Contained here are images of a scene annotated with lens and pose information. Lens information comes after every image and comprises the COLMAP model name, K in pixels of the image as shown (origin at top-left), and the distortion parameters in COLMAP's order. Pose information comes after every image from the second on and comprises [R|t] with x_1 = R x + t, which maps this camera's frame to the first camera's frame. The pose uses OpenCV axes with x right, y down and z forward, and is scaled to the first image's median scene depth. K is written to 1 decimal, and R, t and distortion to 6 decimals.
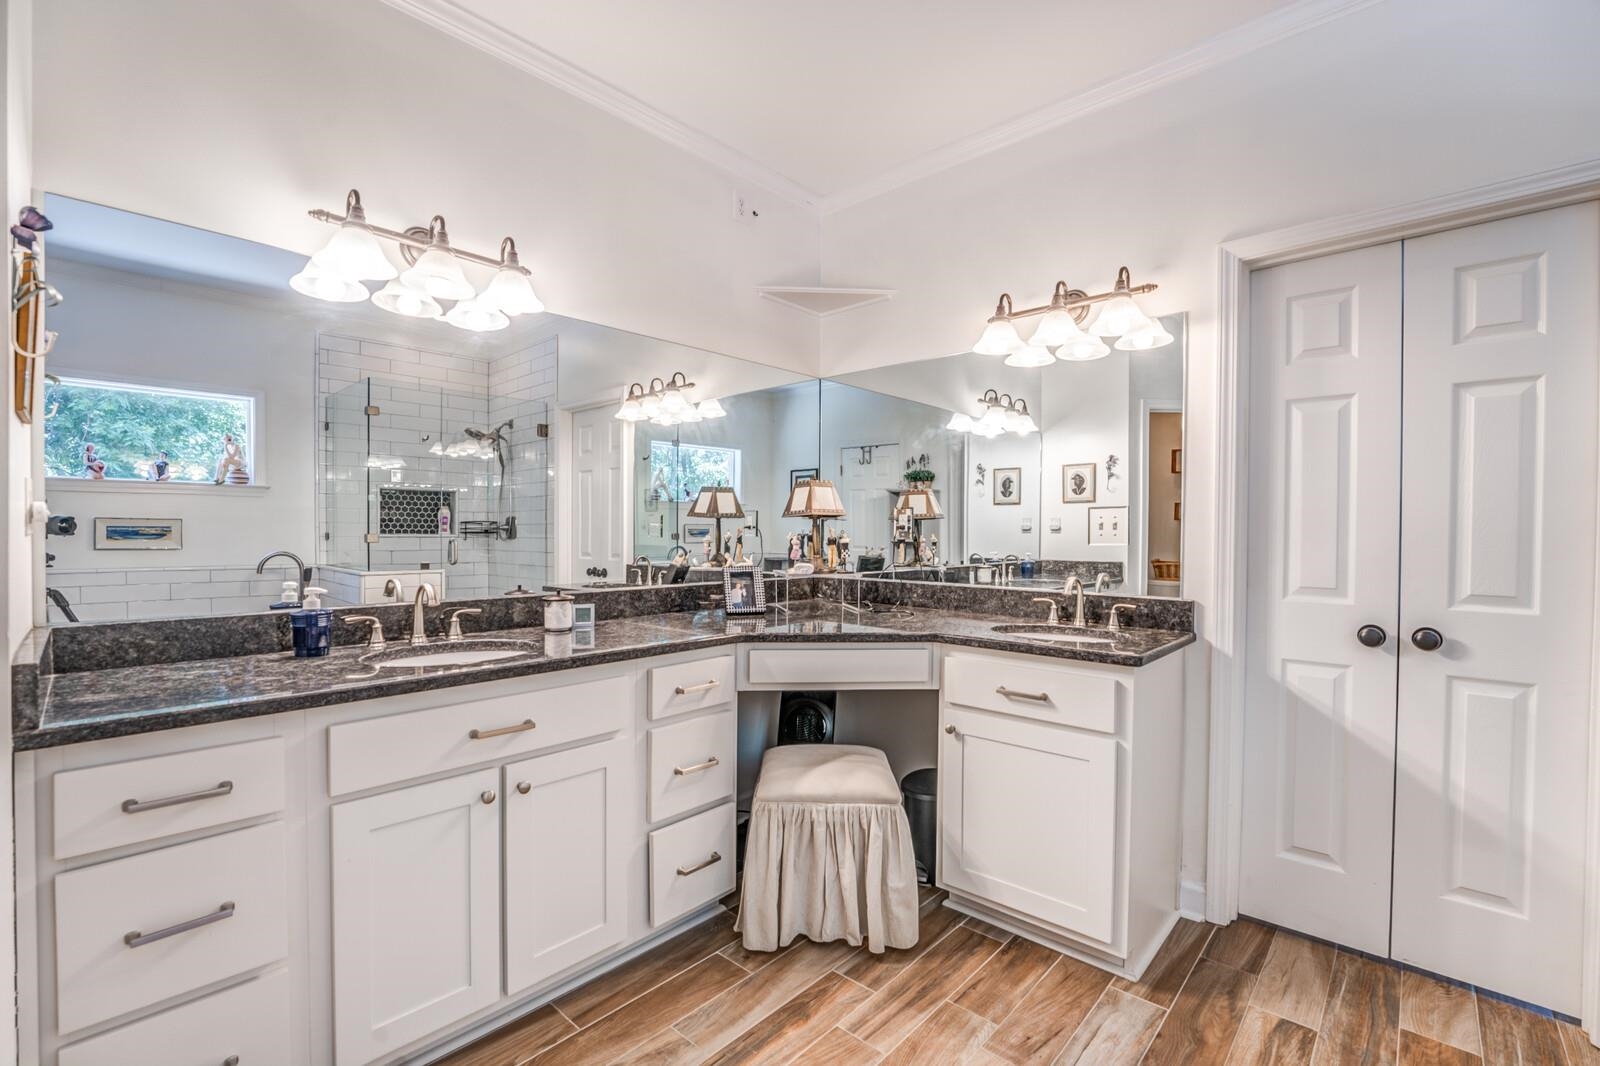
lens RADIAL K [[709.7, 0, 801.5], [0, 709.7, 540.1], [0, 0, 1]] dist [-0.002409, 0.000126]
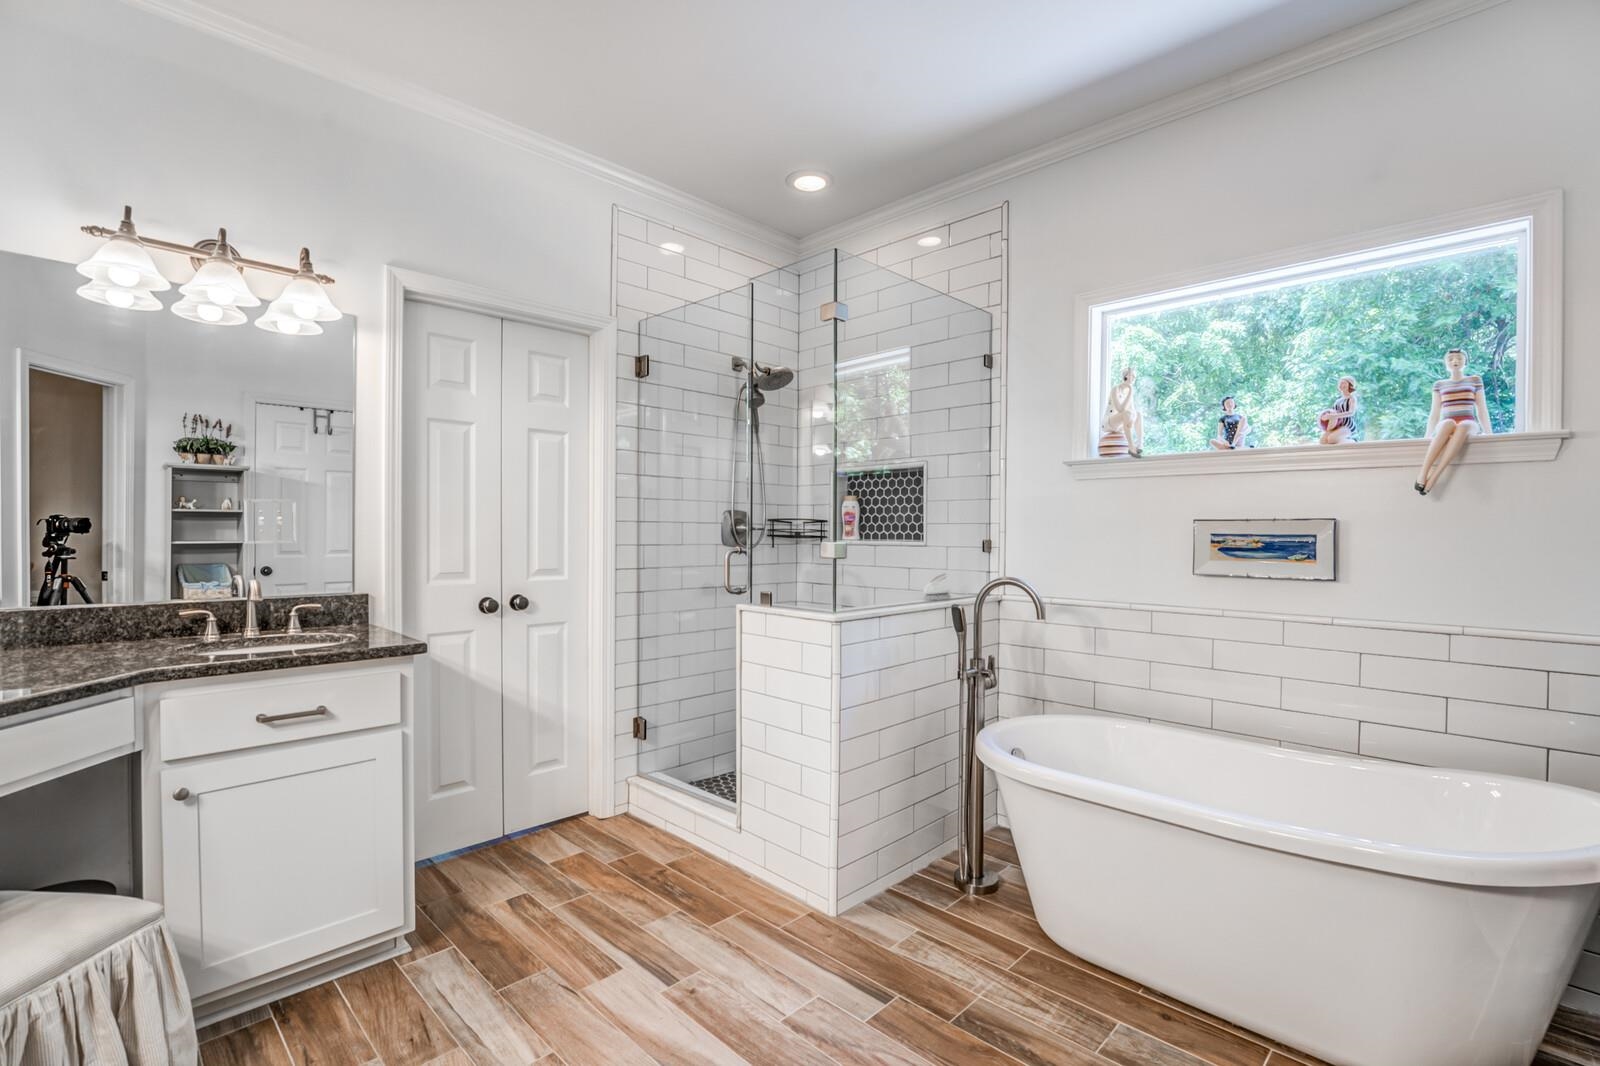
lens RADIAL K [[737.8, 0, 801.3], [0, 737.8, 531.8], [0, 0, 1]] dist [-0.002273, -0.000422]
pose [[0.052723, -0.008918, 0.998569, -0.588008], [0.004502, 0.999952, 0.008693, -0.014682], [-0.998599, 0.004037, 0.052761, 0.344244]]
